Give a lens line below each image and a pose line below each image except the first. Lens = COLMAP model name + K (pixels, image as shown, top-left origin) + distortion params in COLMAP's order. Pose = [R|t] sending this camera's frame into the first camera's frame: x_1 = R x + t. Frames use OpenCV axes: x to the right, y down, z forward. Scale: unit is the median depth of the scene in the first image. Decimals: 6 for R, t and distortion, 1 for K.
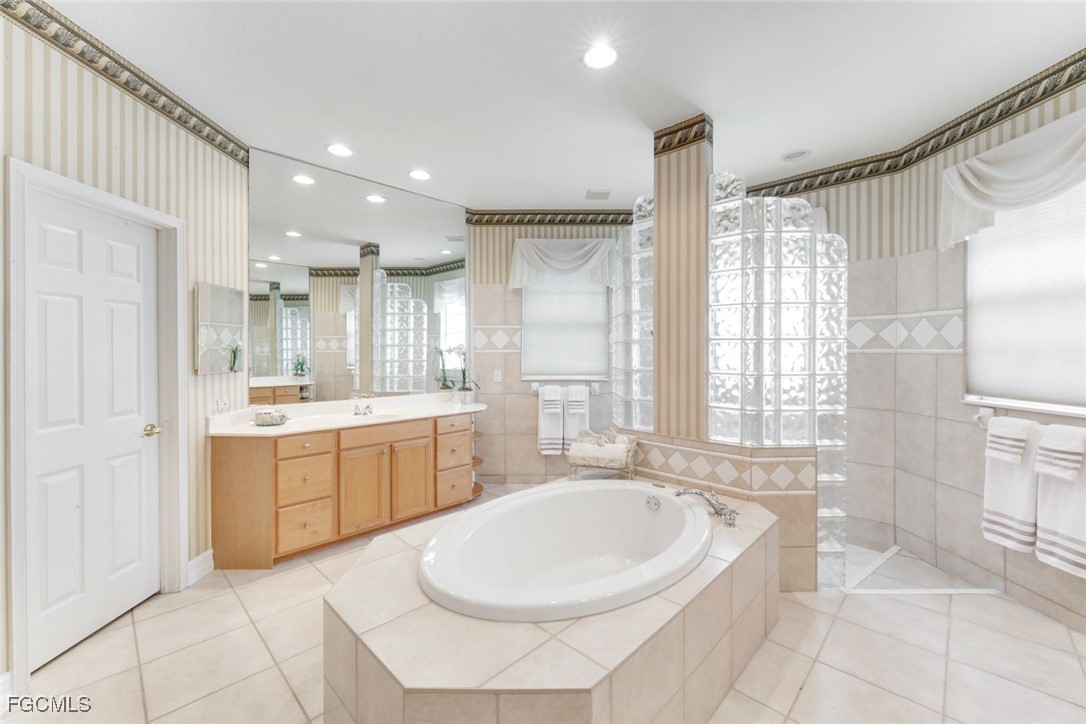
lens RADIAL K [[433.5, 0, 543.0], [0, 433.5, 362.0], [0, 0, 1]] dist [-0.000274, -0.000054]
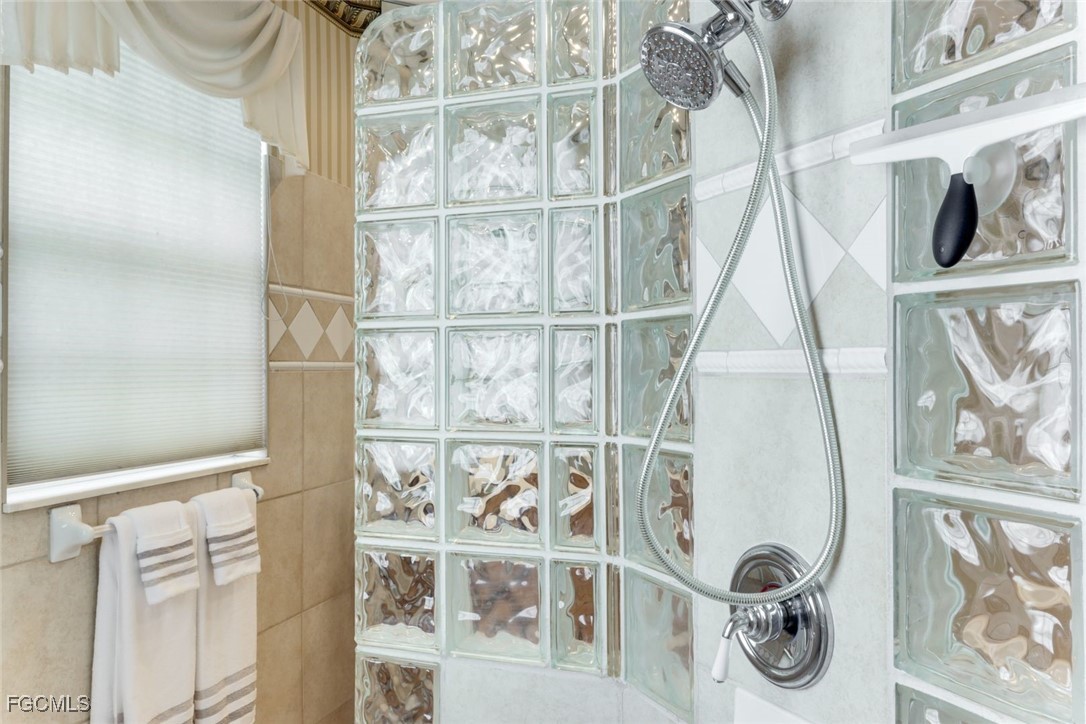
lens RADIAL K [[798.9, 0, 543.0], [0, 798.9, 362.0], [0, 0, 1]] dist [-0.000714, -0.000467]
pose [[-0.941765, 0.003899, 0.336249, 0.312721], [0.012458, 0.999651, 0.023301, -0.036358], [-0.336041, 0.026133, -0.941485, 1.375022]]
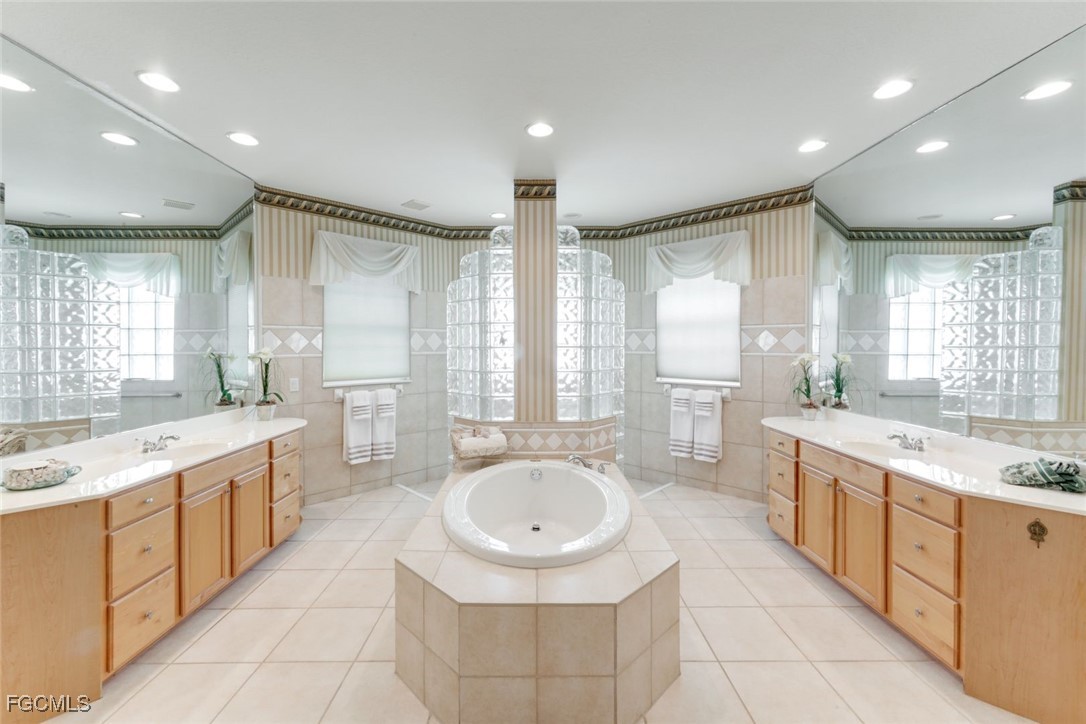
lens RADIAL K [[433.5, 0, 543.0], [0, 433.5, 362.0], [0, 0, 1]] dist [-0.000274, -0.000054]
pose [[0.717062, -0.028781, 0.696415, -0.544816], [0.021039, 0.999586, 0.019647, -0.029567], [-0.696691, 0.000564, 0.717371, 0.052362]]
